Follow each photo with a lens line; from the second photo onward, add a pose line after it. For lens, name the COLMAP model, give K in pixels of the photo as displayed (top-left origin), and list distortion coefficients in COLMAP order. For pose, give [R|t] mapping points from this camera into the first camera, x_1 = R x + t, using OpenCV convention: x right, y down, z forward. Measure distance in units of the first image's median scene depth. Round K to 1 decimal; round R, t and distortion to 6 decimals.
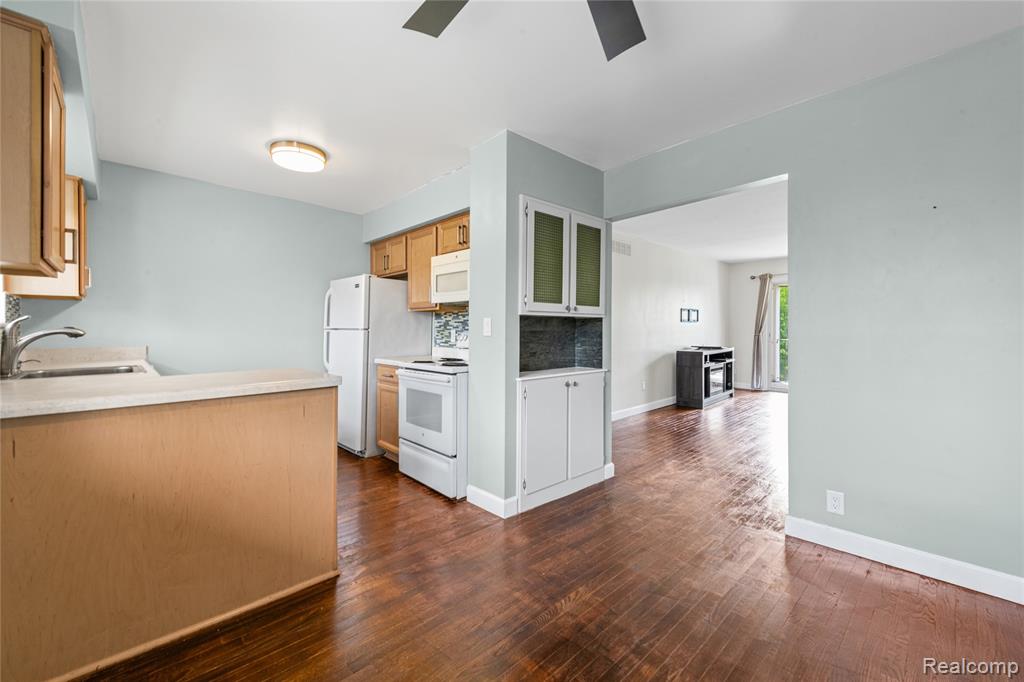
lens RADIAL K [[409.4, 0, 511.1], [0, 409.4, 333.6], [0, 0, 1]] dist [0.000761, -0.000063]
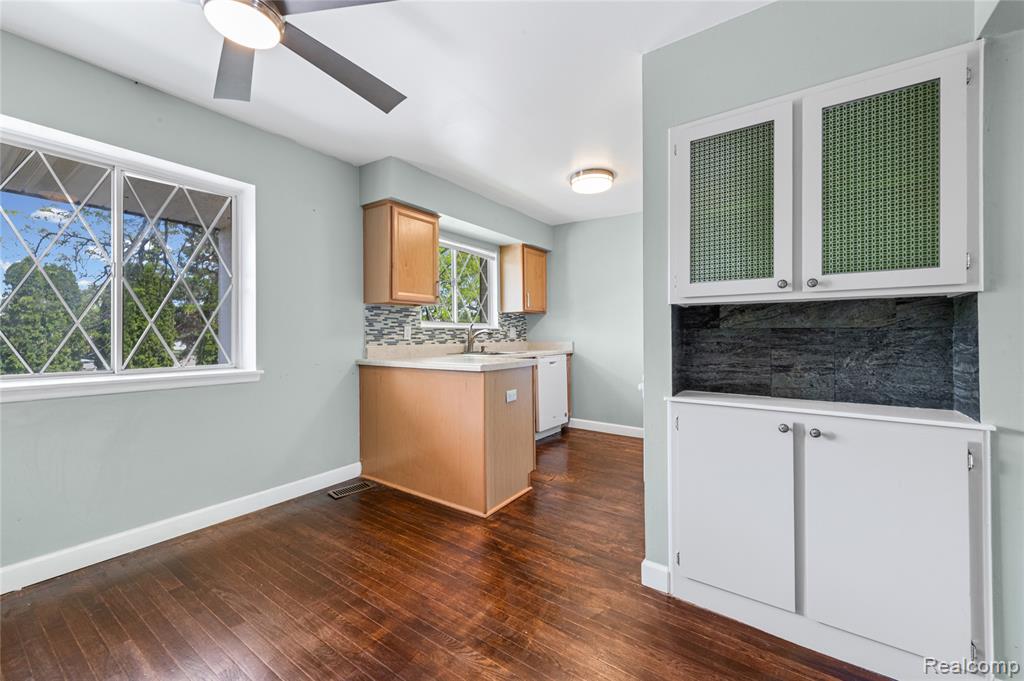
lens RADIAL K [[409.9, 0, 510.1], [0, 409.9, 333.4], [0, 0, 1]] dist [0.012179, 0.000105]
pose [[0.209602, -0.001650, -0.977785, 0.606343], [-0.006804, 0.999972, -0.003146, 0.005920], [0.977763, 0.007312, 0.209585, 0.562937]]
